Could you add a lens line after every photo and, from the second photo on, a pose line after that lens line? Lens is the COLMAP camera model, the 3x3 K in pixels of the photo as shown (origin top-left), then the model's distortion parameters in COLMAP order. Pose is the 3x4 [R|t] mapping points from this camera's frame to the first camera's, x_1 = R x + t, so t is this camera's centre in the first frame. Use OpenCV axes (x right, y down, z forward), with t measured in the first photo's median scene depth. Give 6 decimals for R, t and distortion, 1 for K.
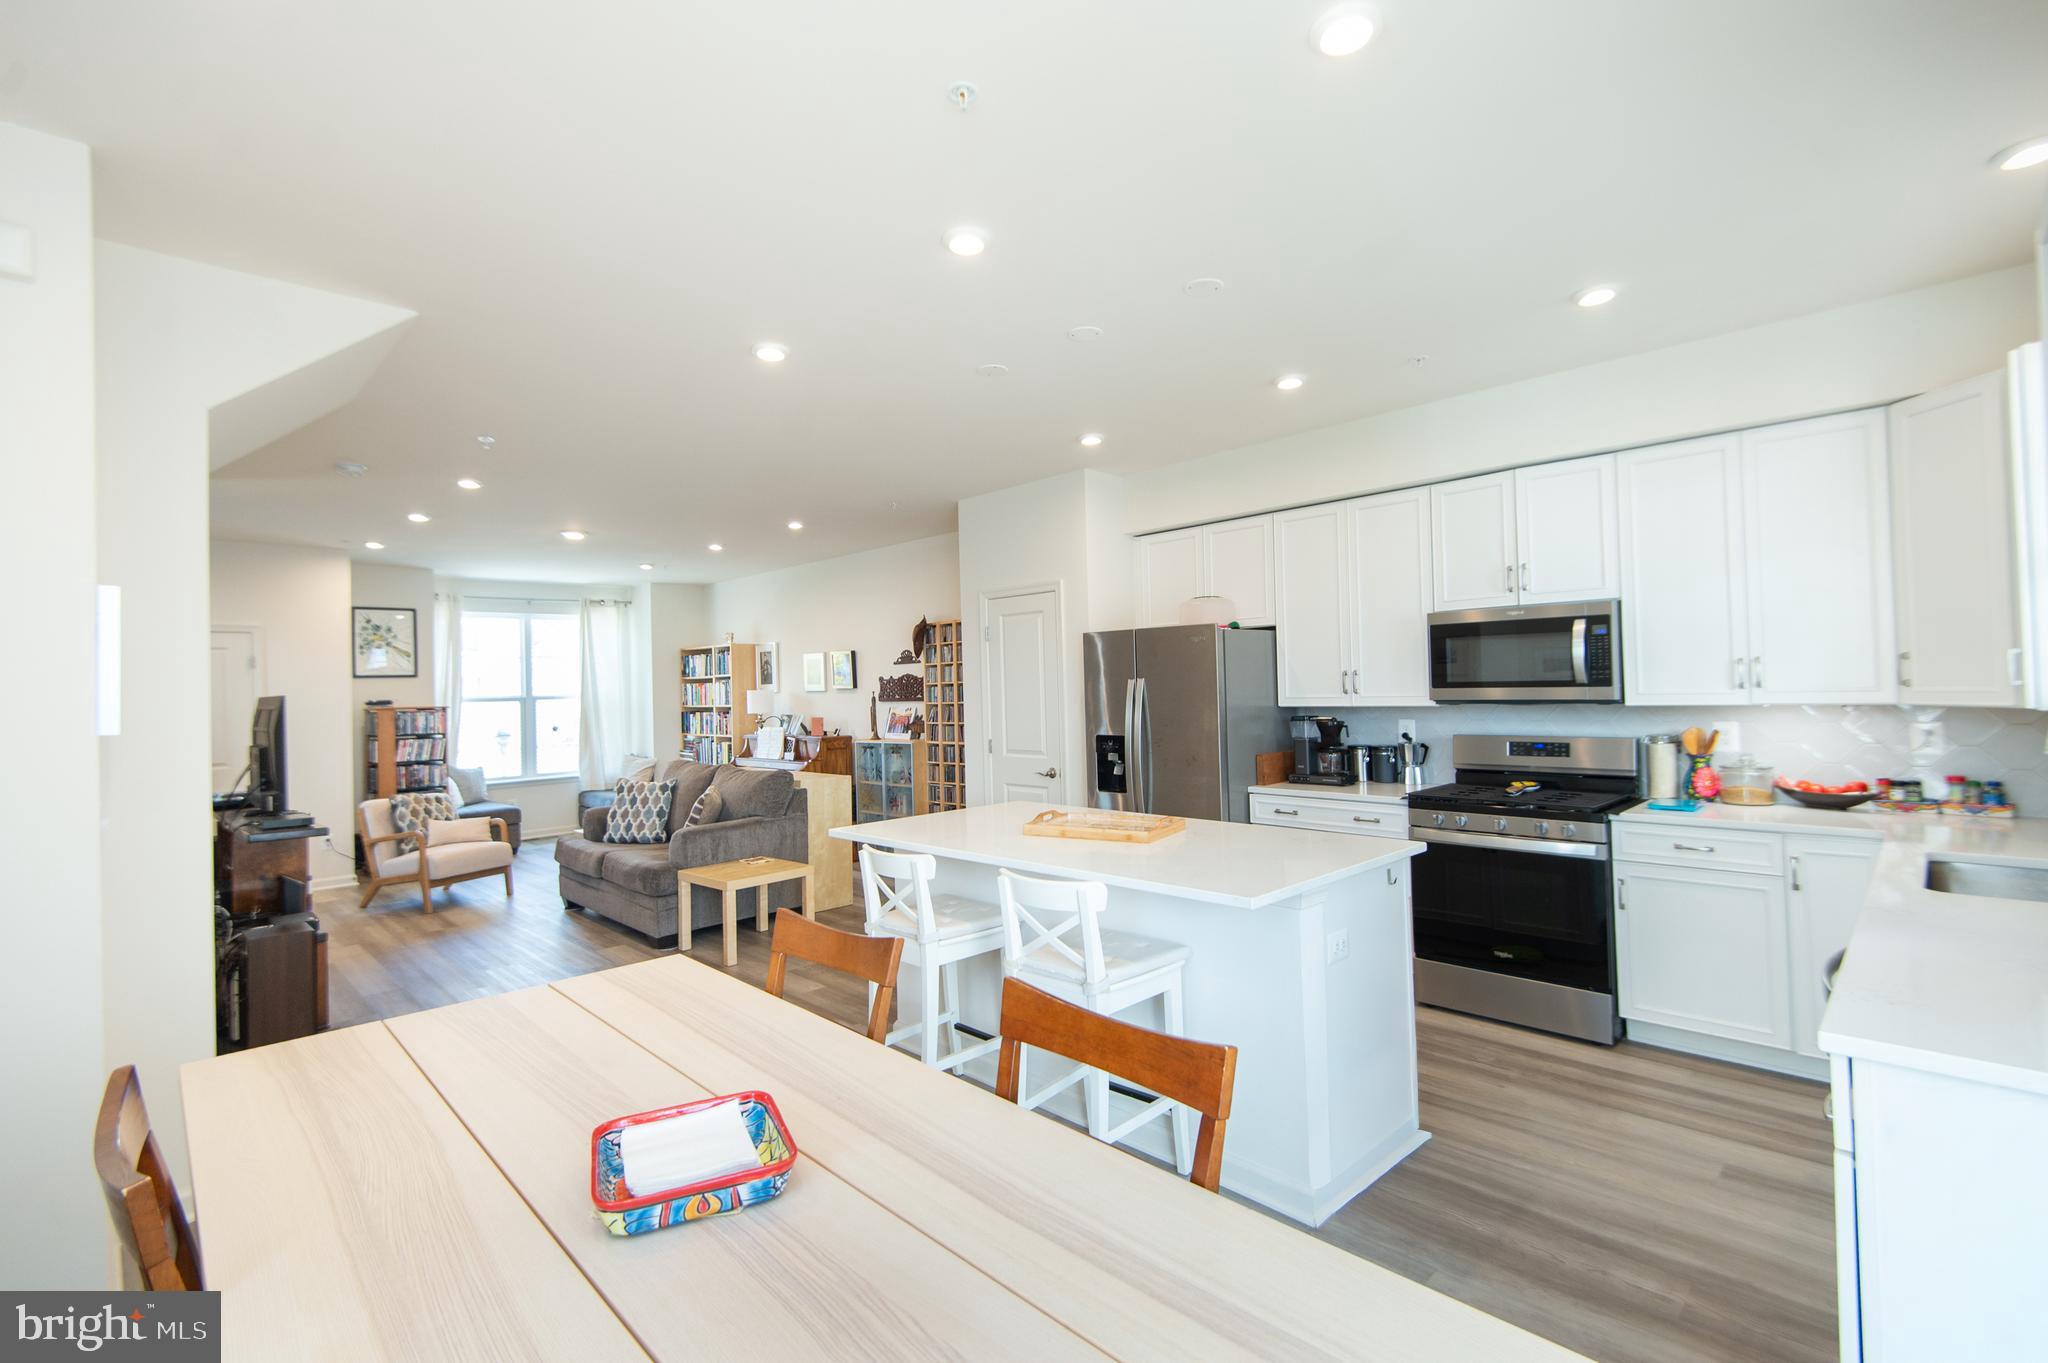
lens RADIAL K [[912.5, 0, 1019.0], [0, 912.5, 676.3], [0, 0, 1]] dist [0.029867, -0.006123]
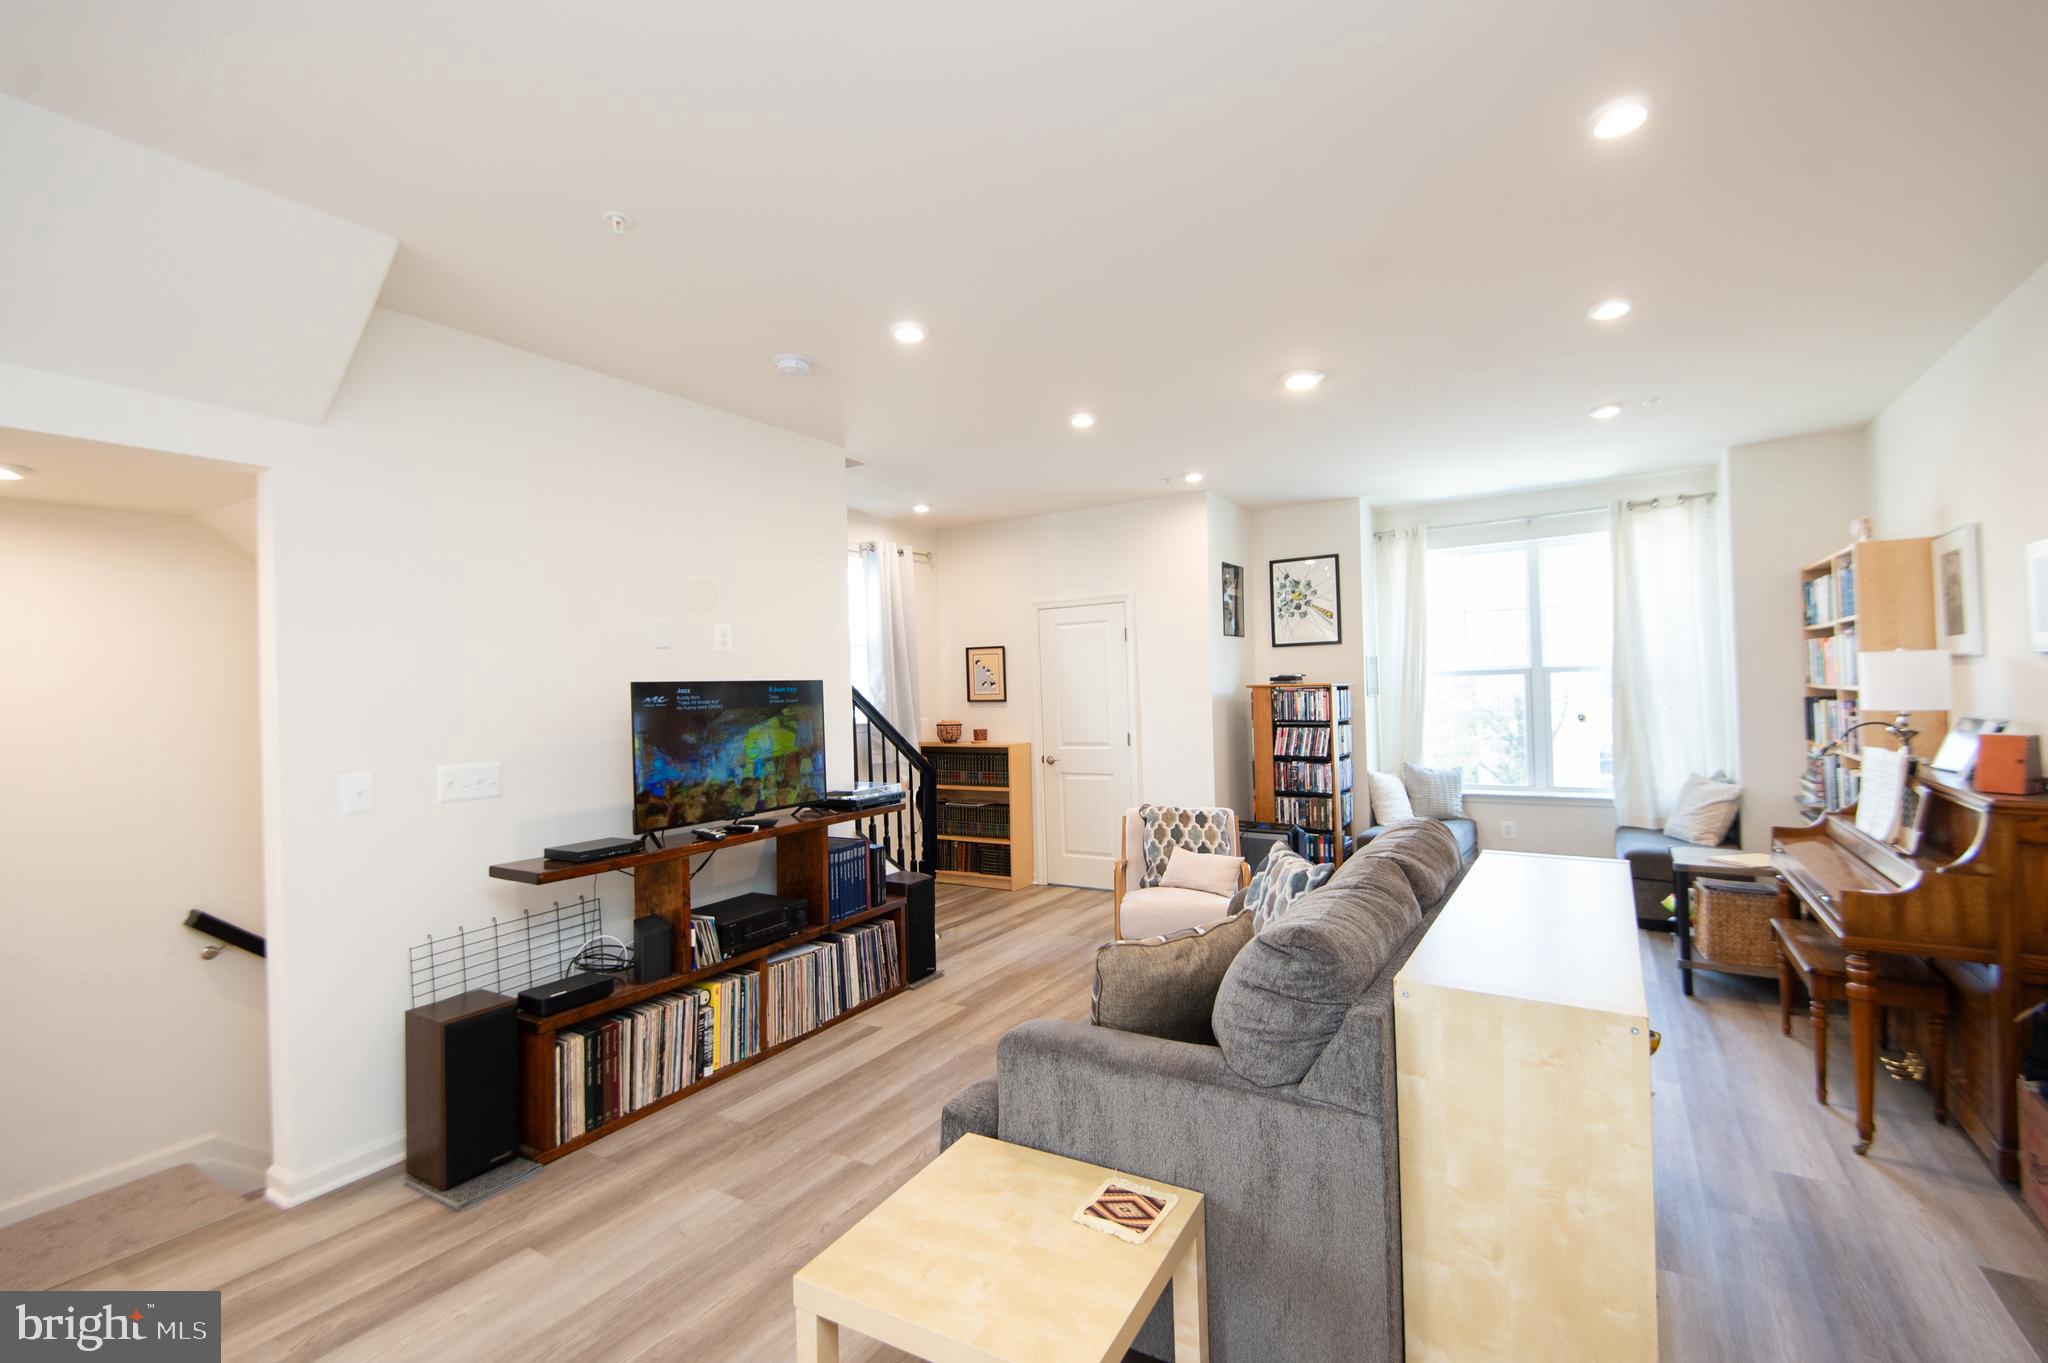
lens RADIAL K [[912.5, 0, 1002.4], [0, 912.5, 673.2], [0, 0, 1]] dist [0.029867, -0.006123]
pose [[0.238437, 0.003261, -0.971152, 0.013264], [0.035005, 0.999316, 0.011949, 0.006575], [0.970527, -0.036844, 0.238160, 0.565088]]
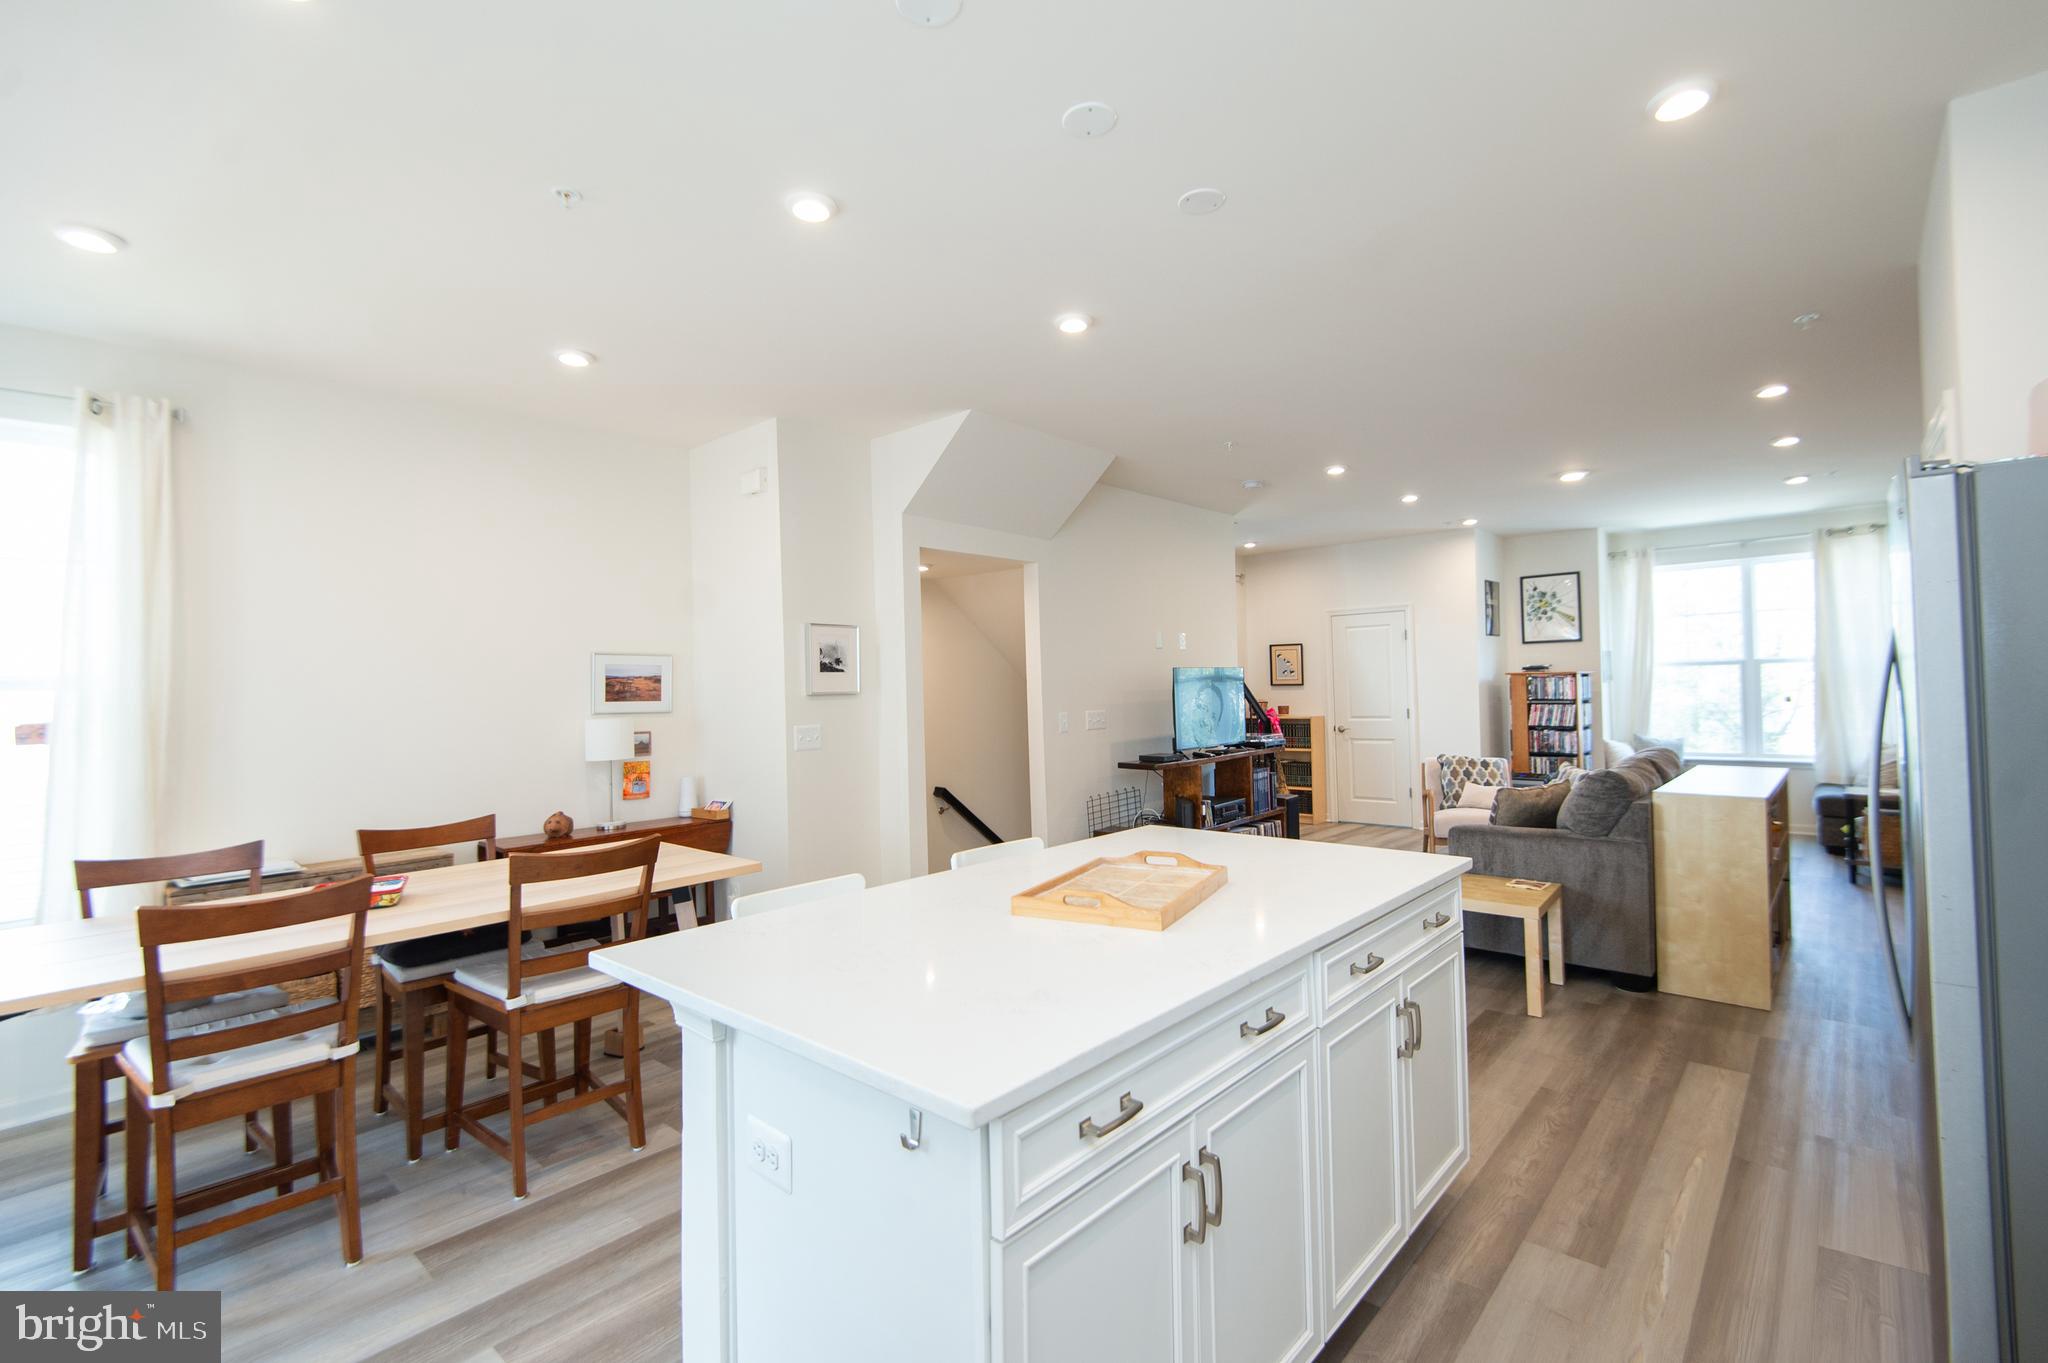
lens RADIAL K [[912.5, 0, 1032.5], [0, 912.5, 667.6], [0, 0, 1]] dist [0.029867, -0.006123]
pose [[0.090637, 0.006547, -0.995862, 0.279429], [0.034321, 0.999364, 0.009694, -0.000536], [0.995292, -0.035058, 0.090355, 0.338023]]
